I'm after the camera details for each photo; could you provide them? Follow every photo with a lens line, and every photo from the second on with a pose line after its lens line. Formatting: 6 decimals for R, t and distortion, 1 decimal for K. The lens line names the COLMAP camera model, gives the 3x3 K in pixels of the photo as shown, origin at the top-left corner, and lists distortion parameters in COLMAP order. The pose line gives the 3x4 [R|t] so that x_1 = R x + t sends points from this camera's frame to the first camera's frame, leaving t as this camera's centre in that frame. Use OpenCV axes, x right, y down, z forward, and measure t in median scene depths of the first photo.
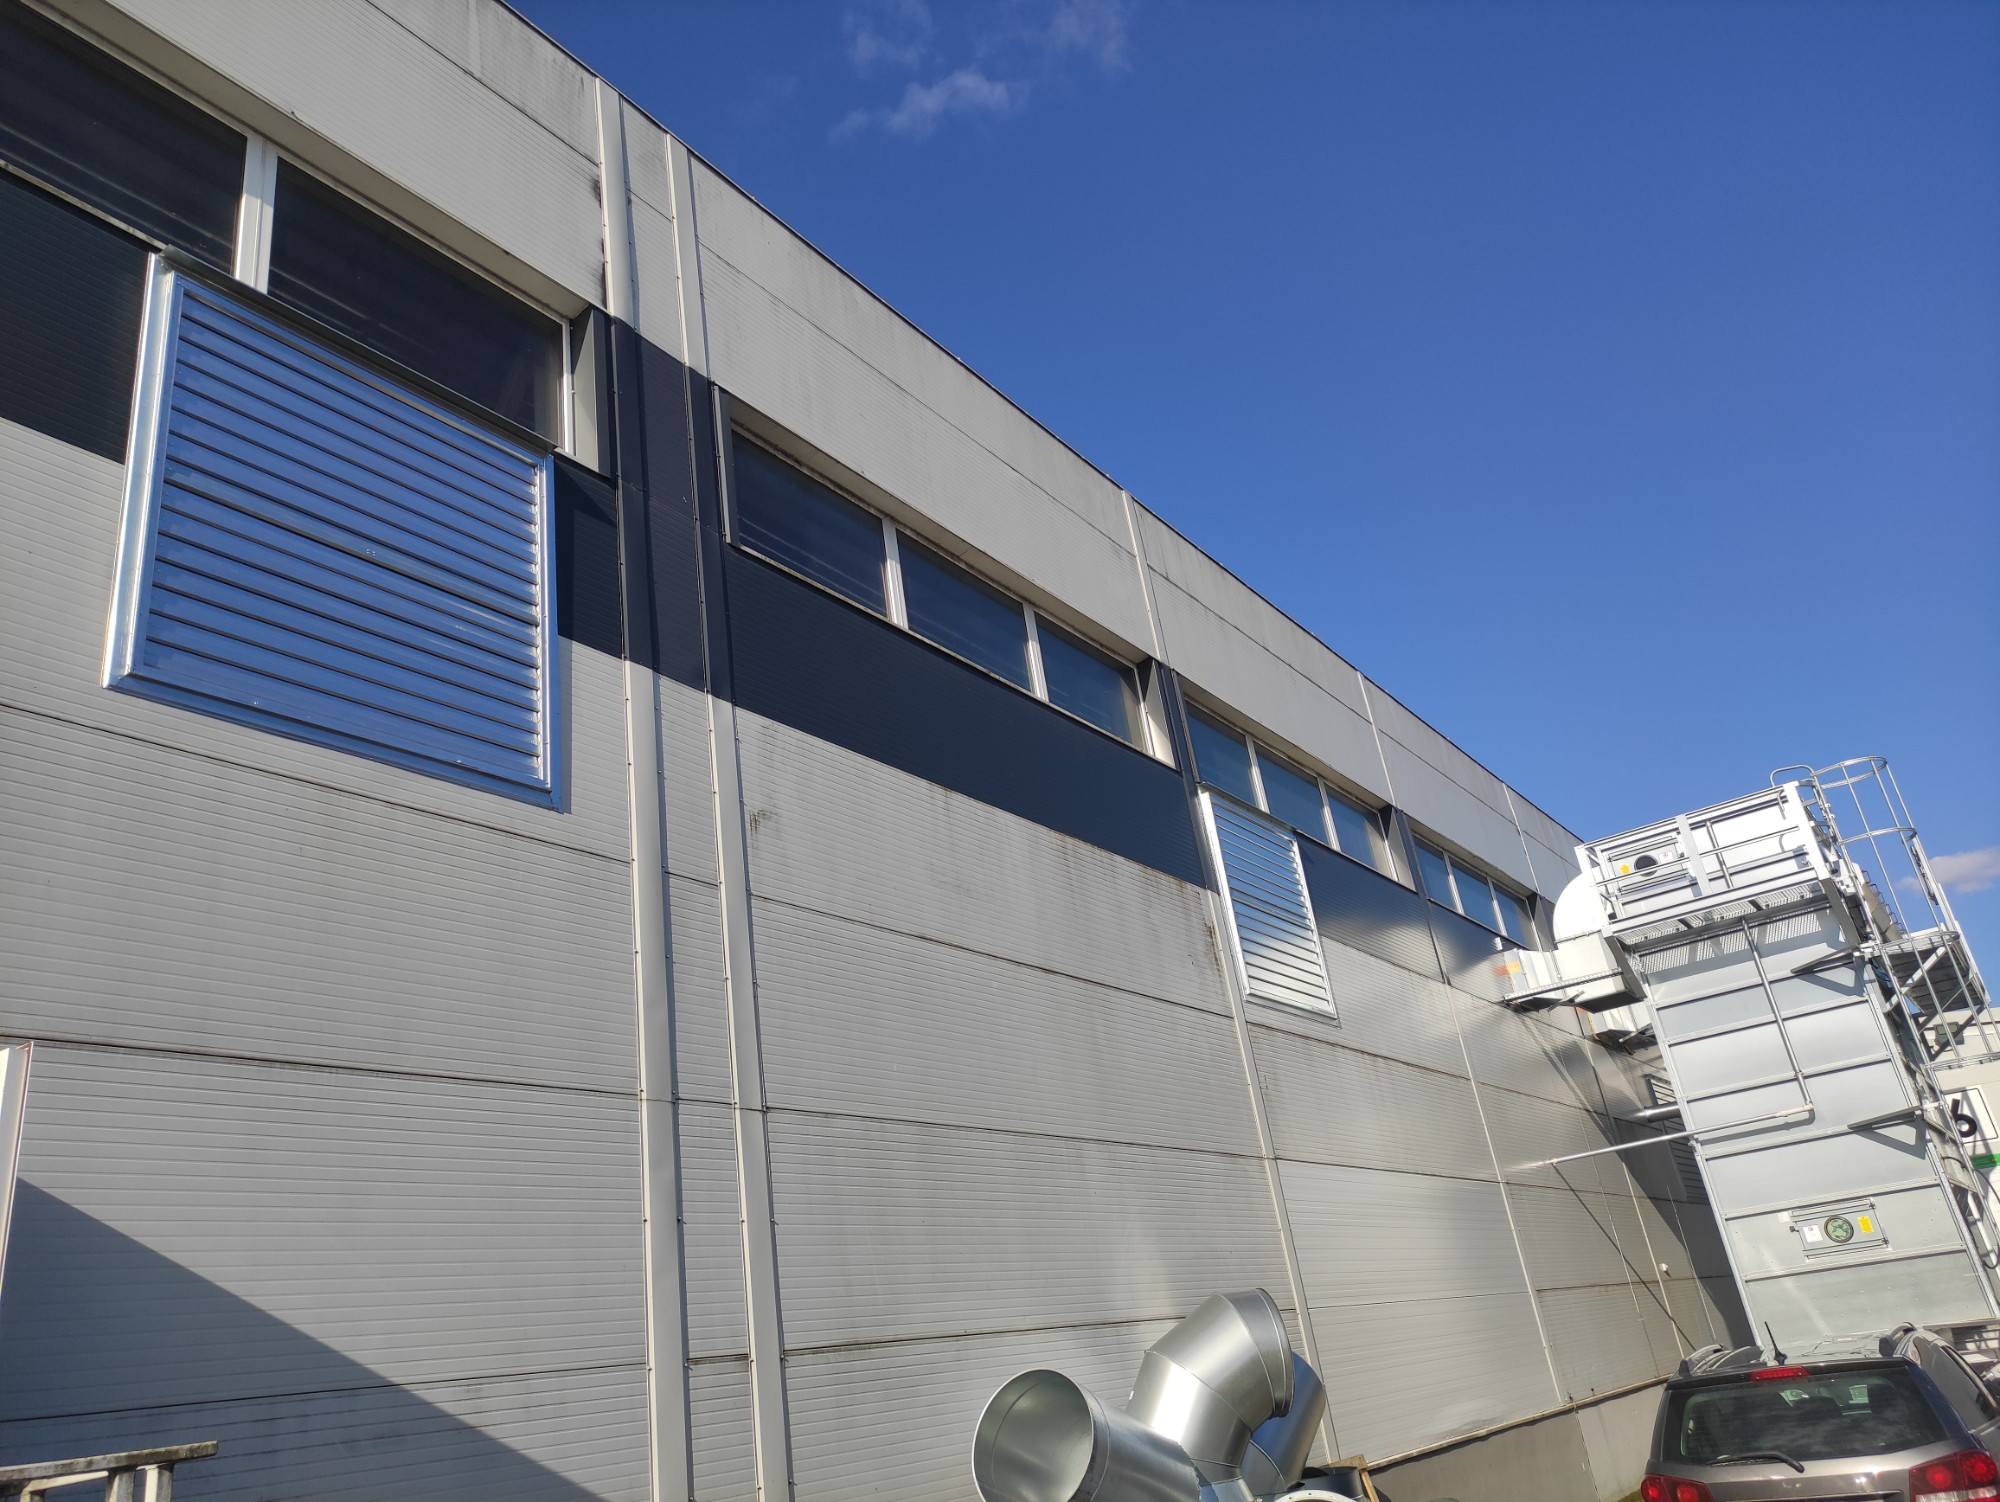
lens RADIAL K [[1466.9, 0, 1000.0], [0, 1466.9, 751.0], [0, 0, 1]] dist [0.003158, -0.006646]
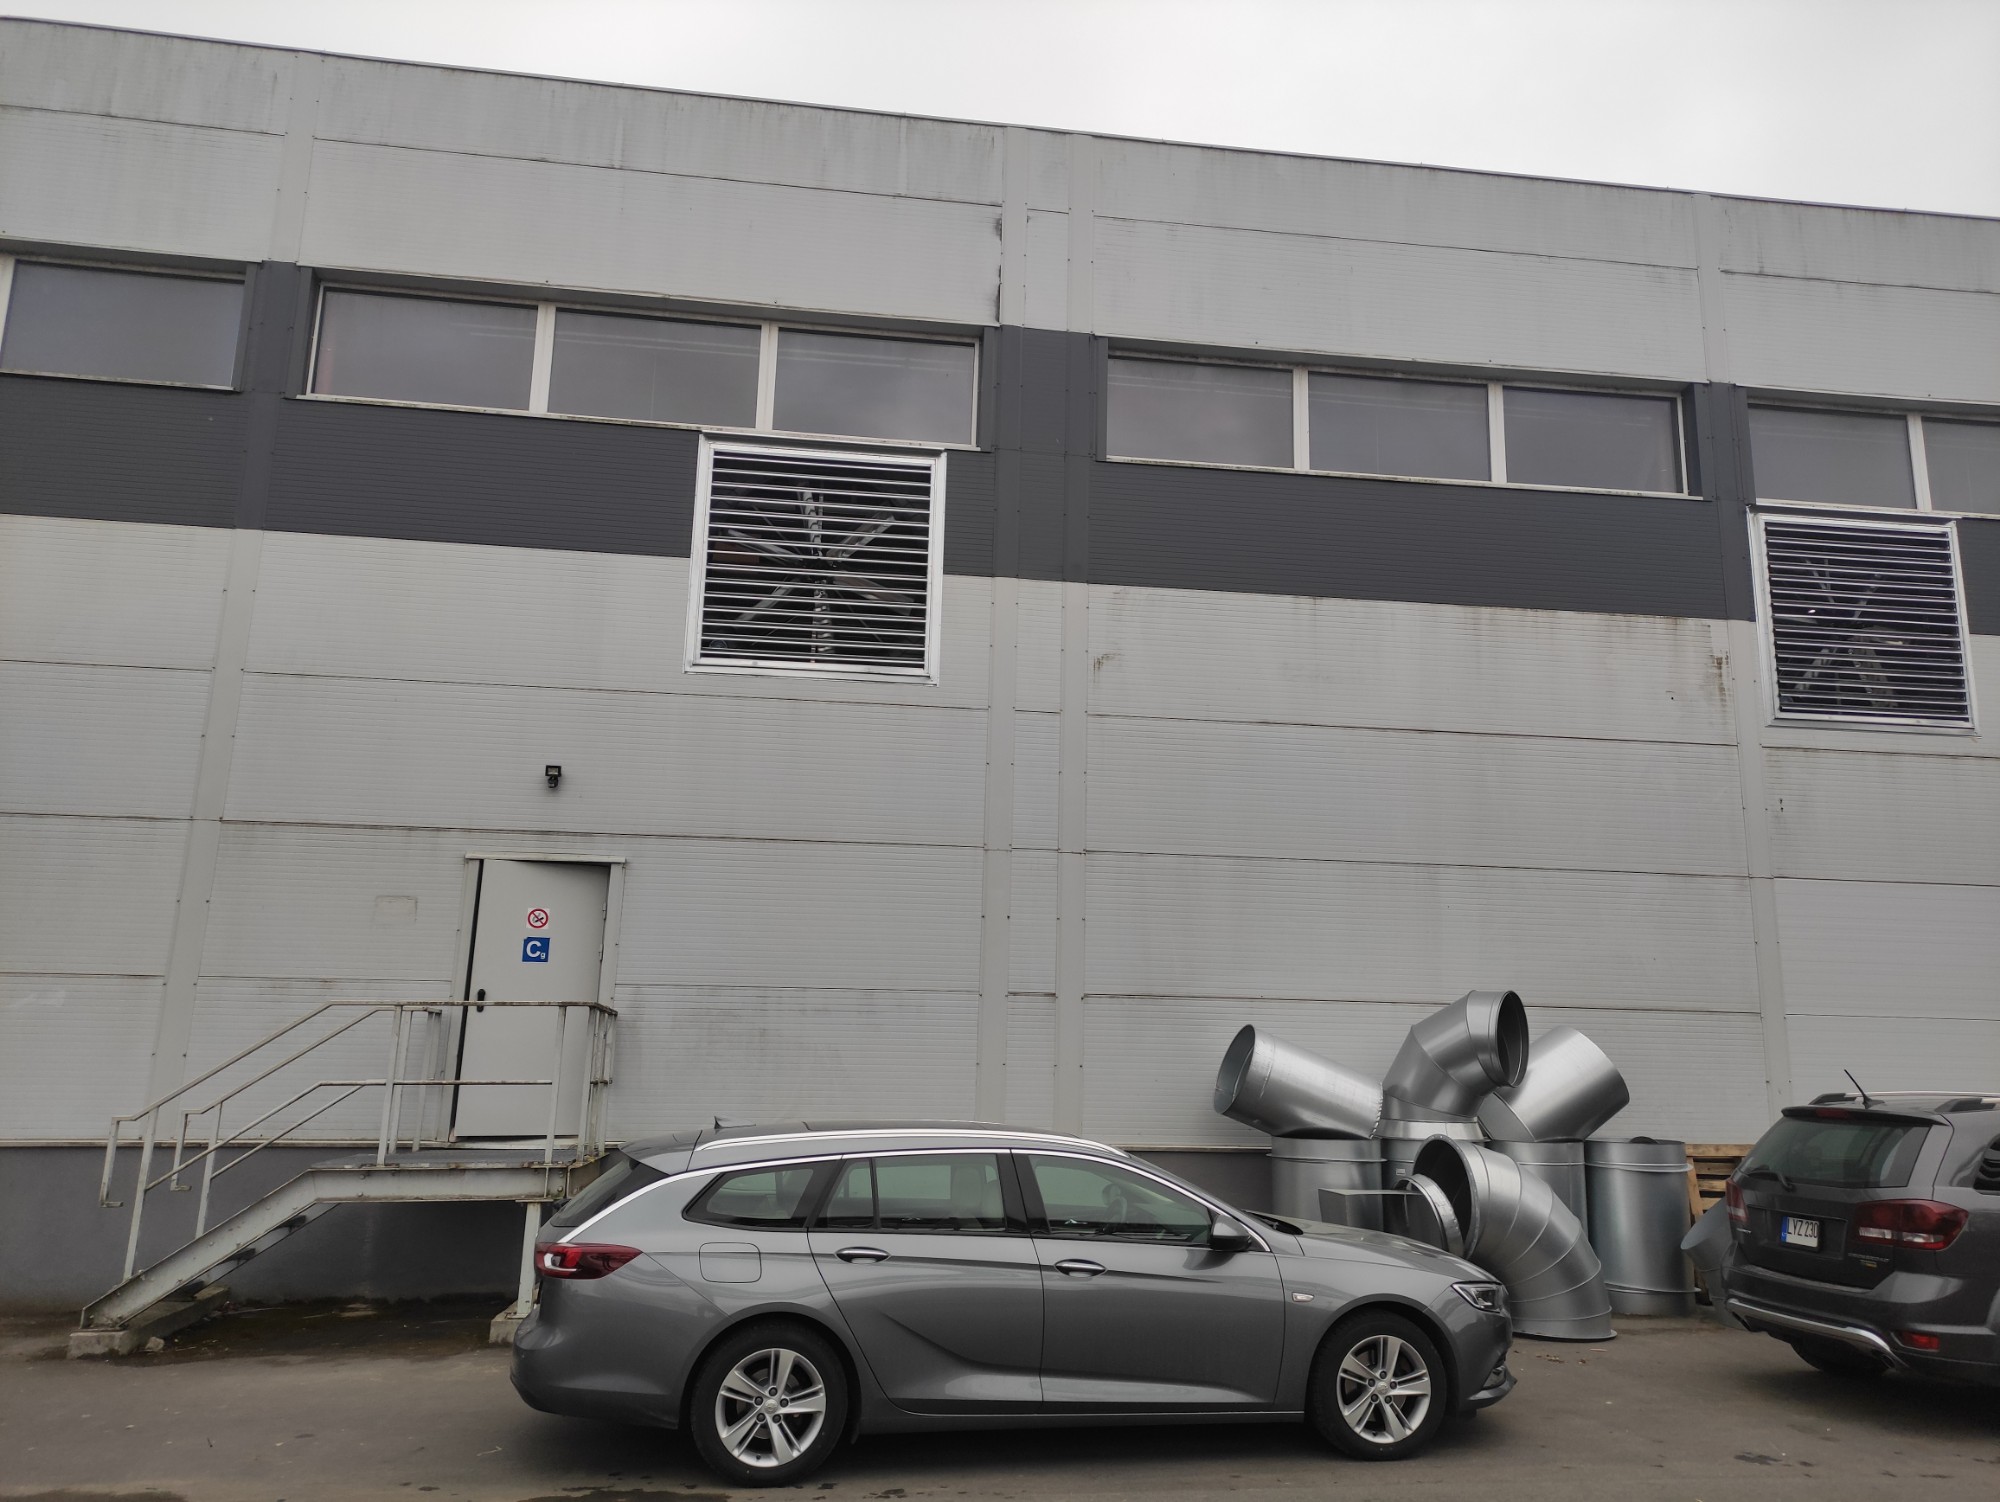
lens RADIAL K [[1466.9, 0, 1000.0], [0, 1466.9, 751.0], [0, 0, 1]] dist [0.003158, -0.006646]
pose [[0.679337, -0.007379, -0.733789, 0.911610], [0.192096, 0.966869, 0.168118, -0.144208], [0.708237, -0.255167, 0.658248, -0.091651]]
